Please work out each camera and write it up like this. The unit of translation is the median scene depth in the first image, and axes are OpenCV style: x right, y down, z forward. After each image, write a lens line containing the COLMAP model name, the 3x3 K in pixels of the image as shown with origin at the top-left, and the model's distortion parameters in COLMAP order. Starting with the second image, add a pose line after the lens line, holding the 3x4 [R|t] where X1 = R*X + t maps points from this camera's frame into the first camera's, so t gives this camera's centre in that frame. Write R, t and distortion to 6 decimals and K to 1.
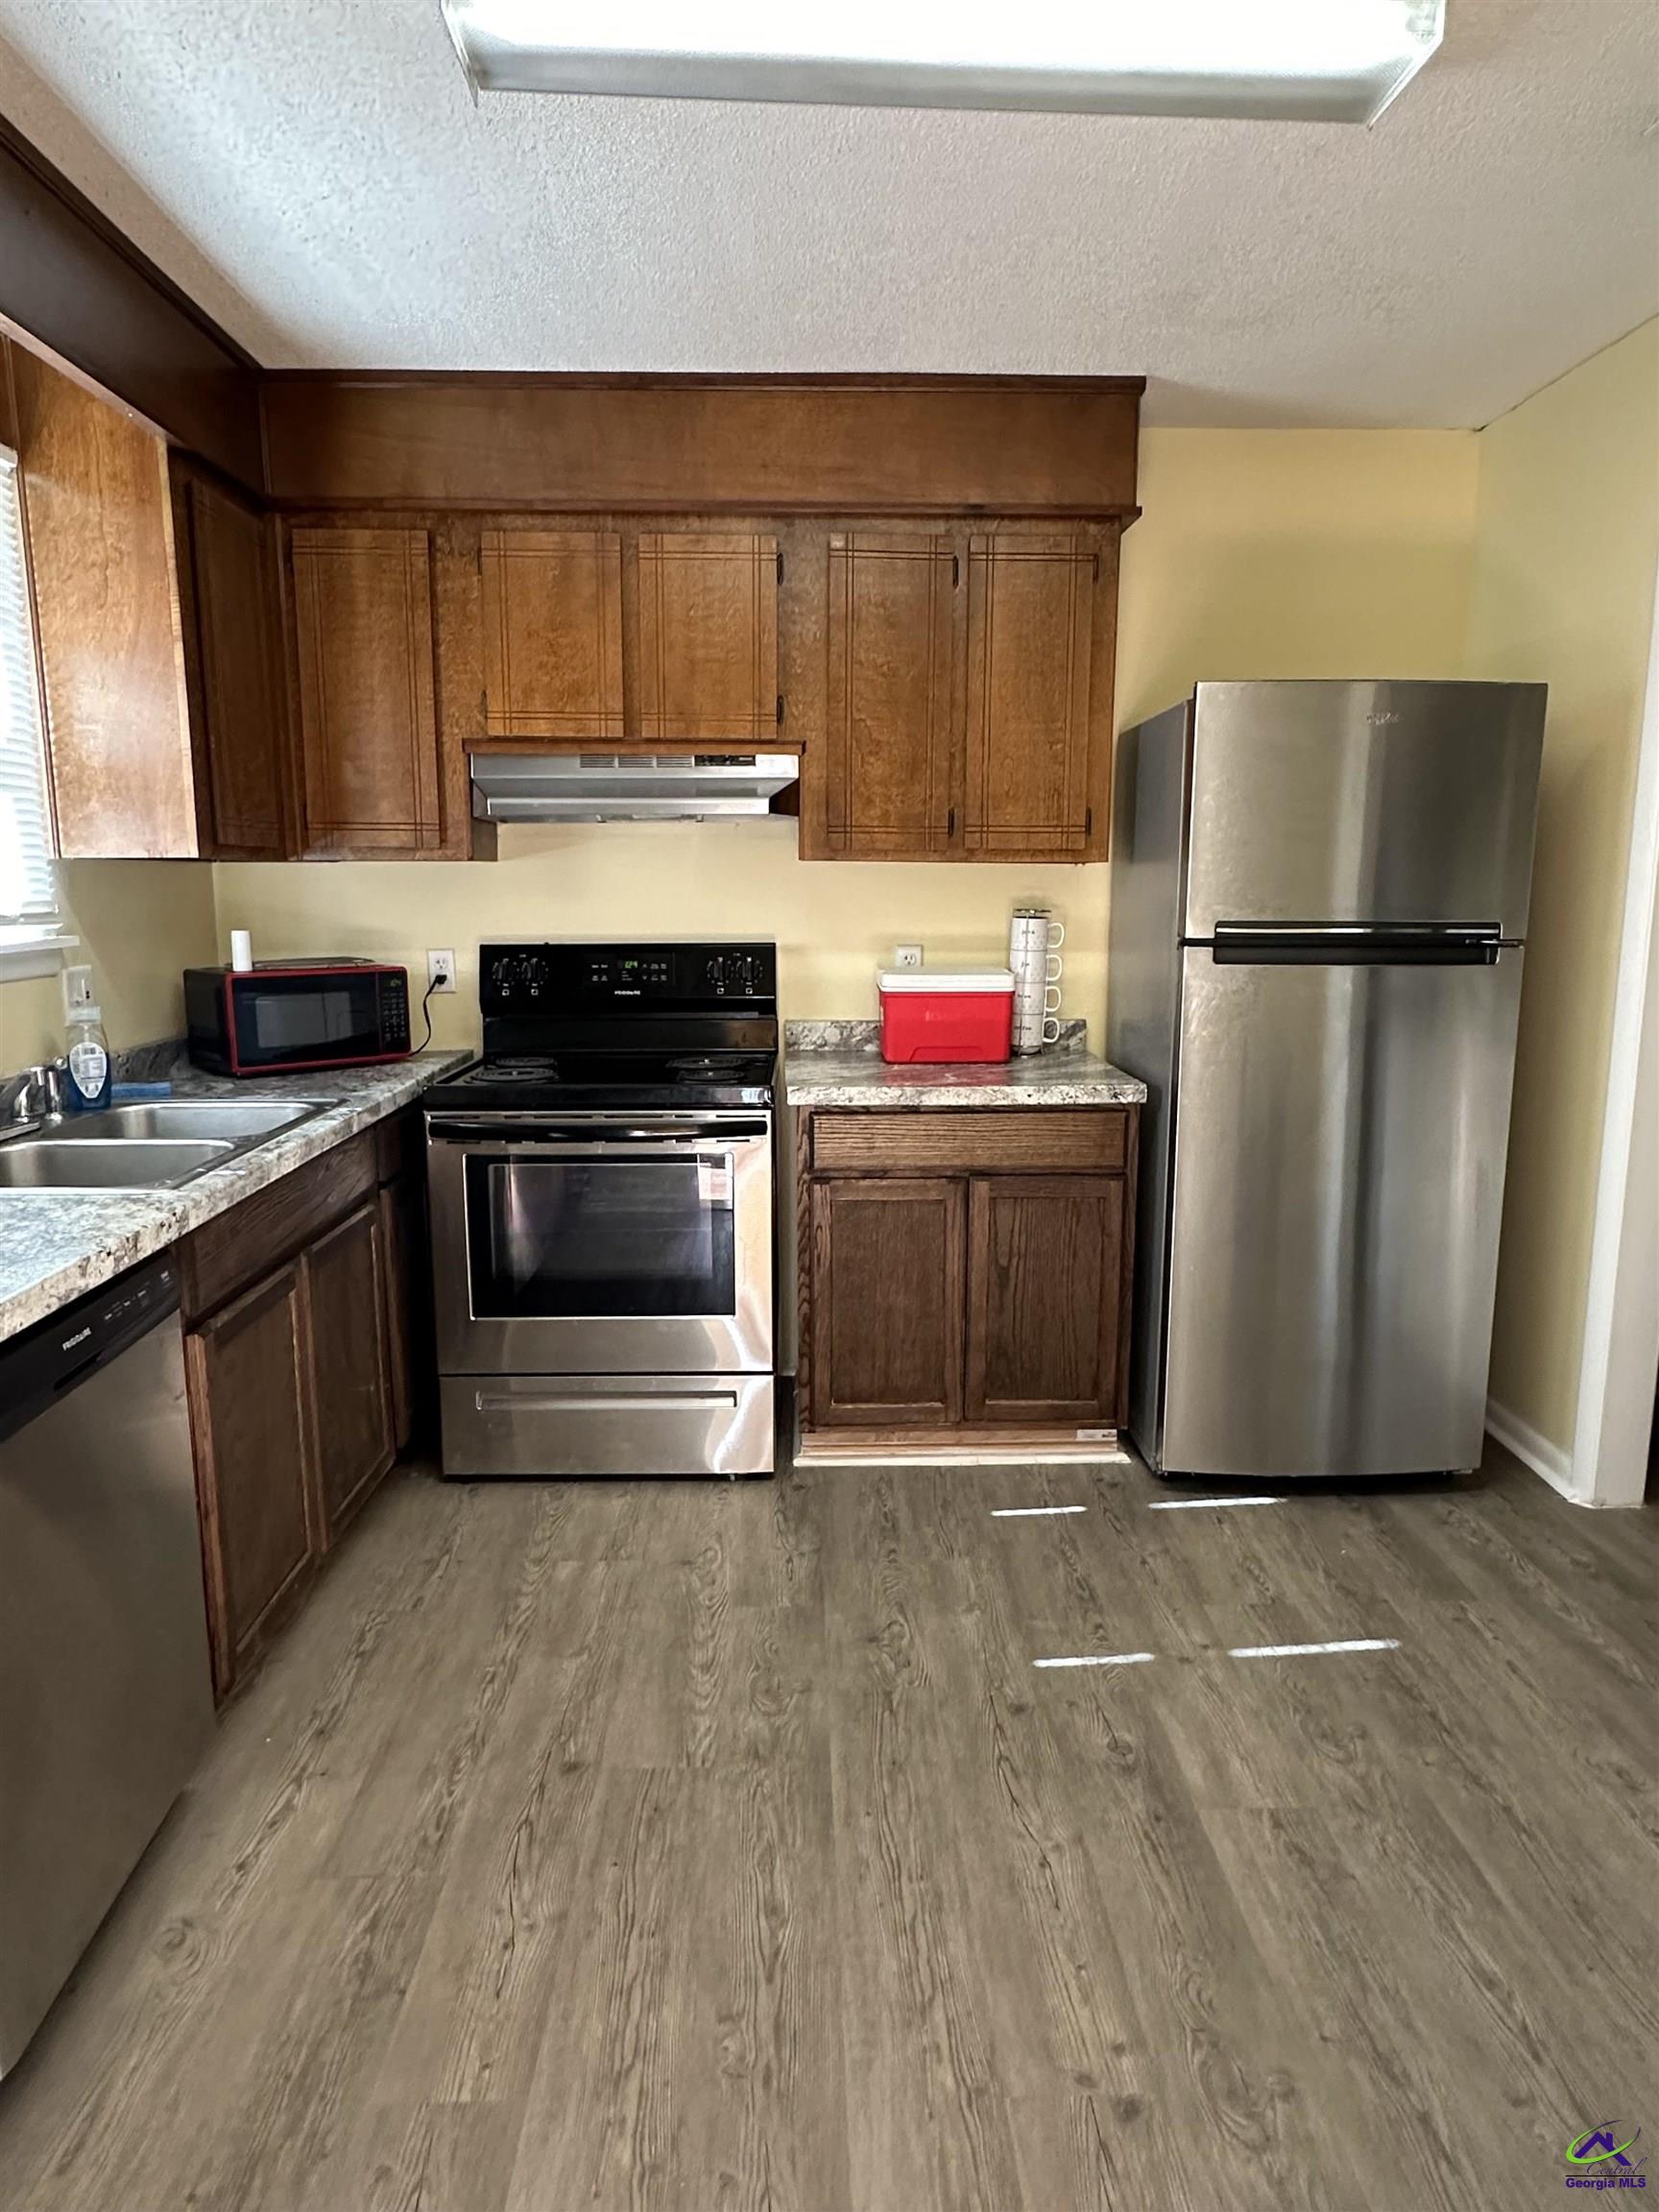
lens RADIAL K [[1345.6, 0, 830.9], [0, 1345.6, 1109.7], [0, 0, 1]] dist [-0.004638, 0.002496]
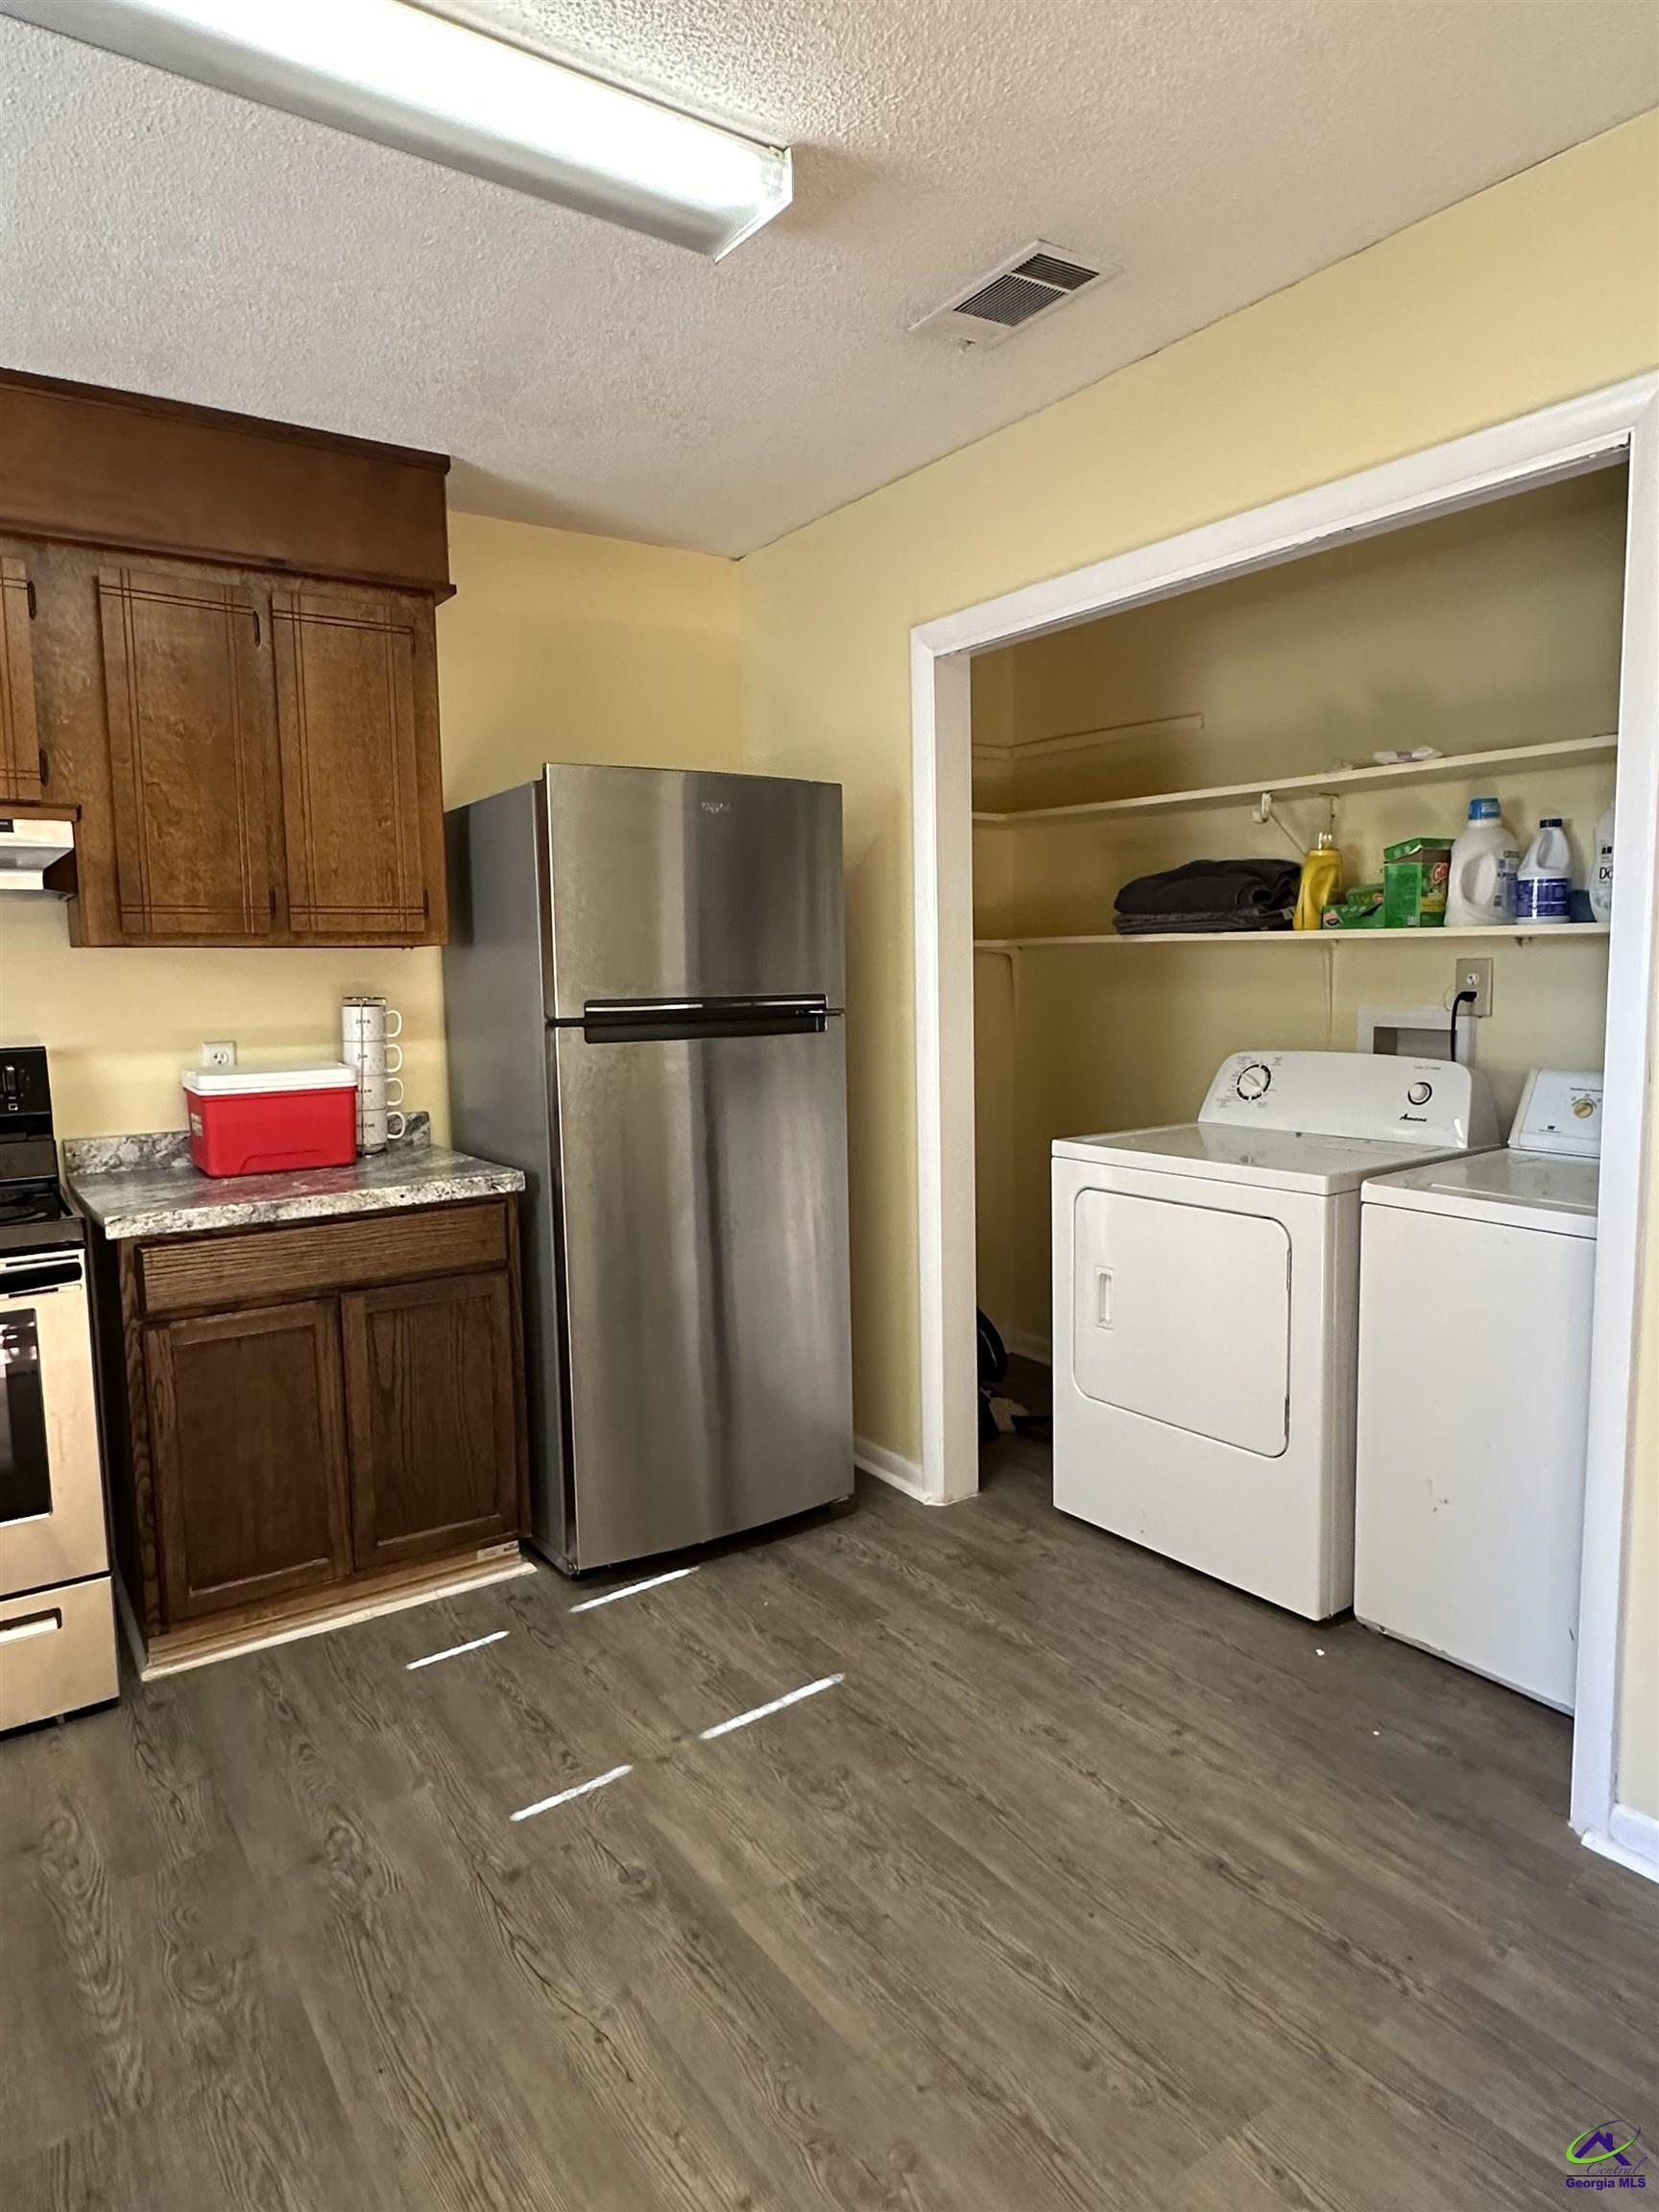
lens RADIAL K [[1345.6, 0, 834.8], [0, 1345.6, 1105.7], [0, 0, 1]] dist [-0.004638, 0.002496]
pose [[0.840336, -0.072544, 0.537189, -0.098325], [0.110327, 0.993151, -0.038468, -0.004163], [-0.530719, 0.091592, 0.842584, 0.068463]]
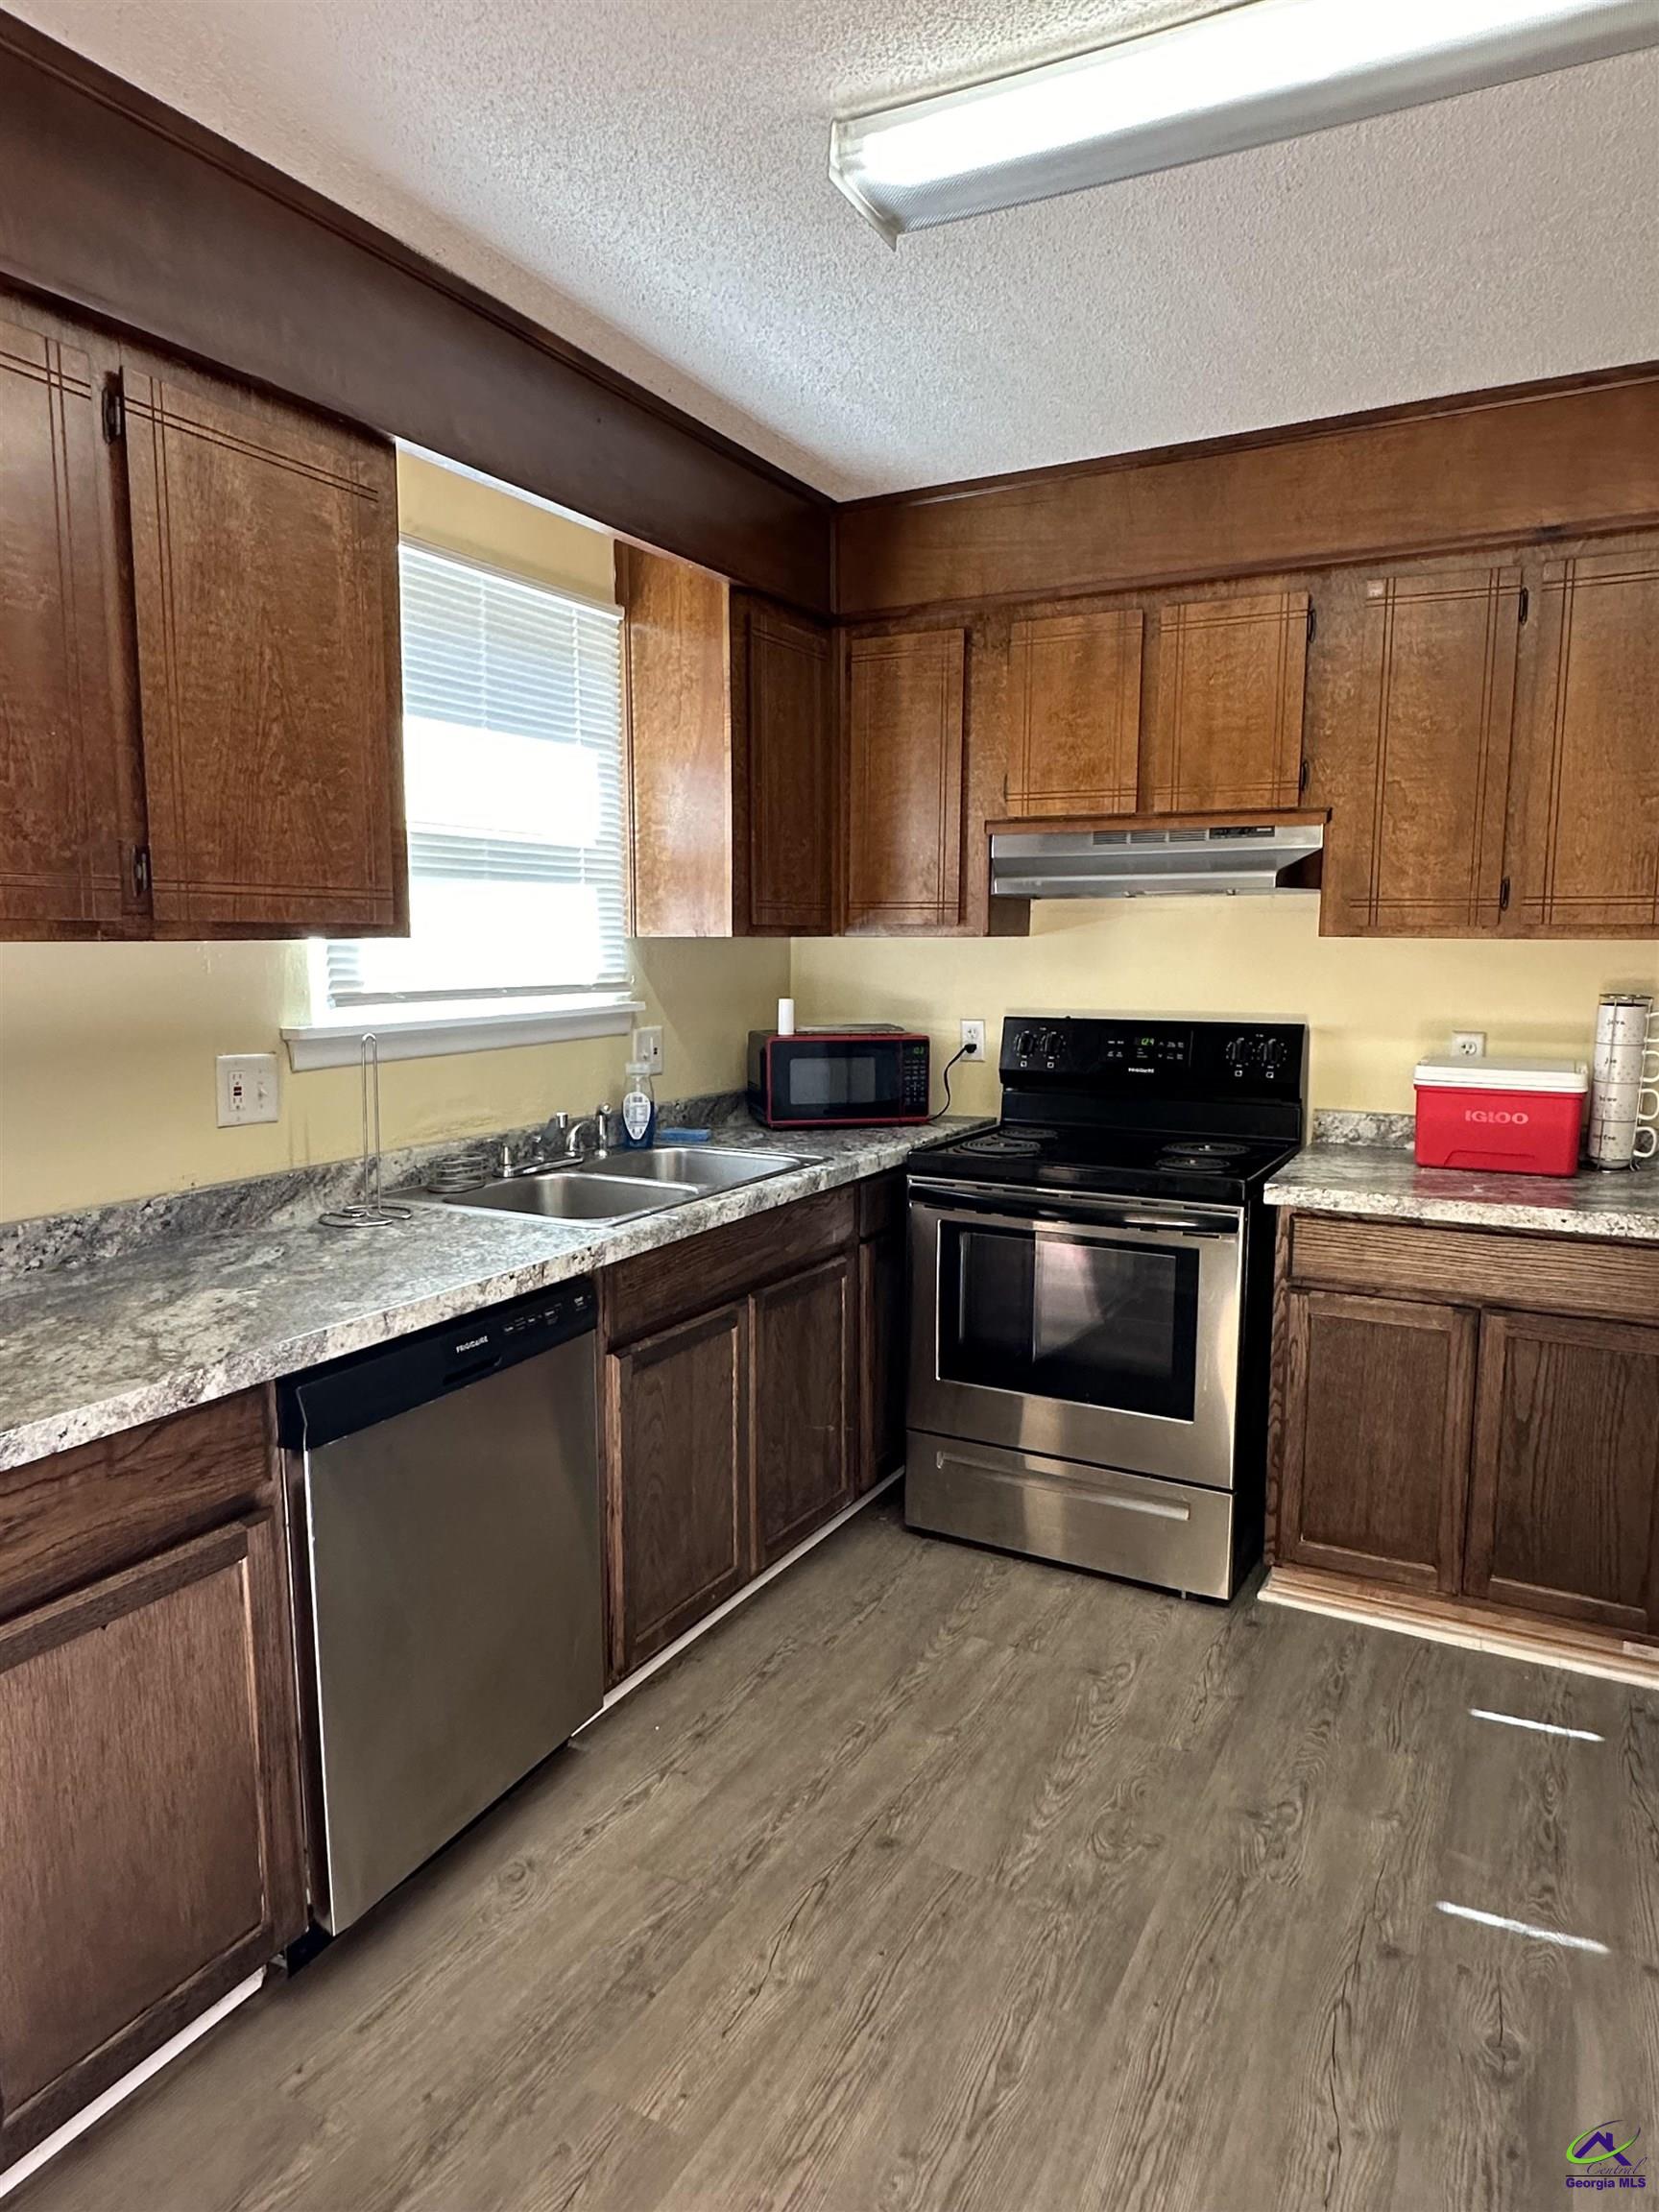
lens RADIAL K [[1345.6, 0, 834.9], [0, 1345.6, 1111.5], [0, 0, 1]] dist [-0.004638, 0.002496]
pose [[0.865327, 0.065354, -0.496928, 0.176180], [-0.085905, 0.996130, -0.018585, -0.024854], [0.493790, 0.058771, 0.867593, 0.056910]]
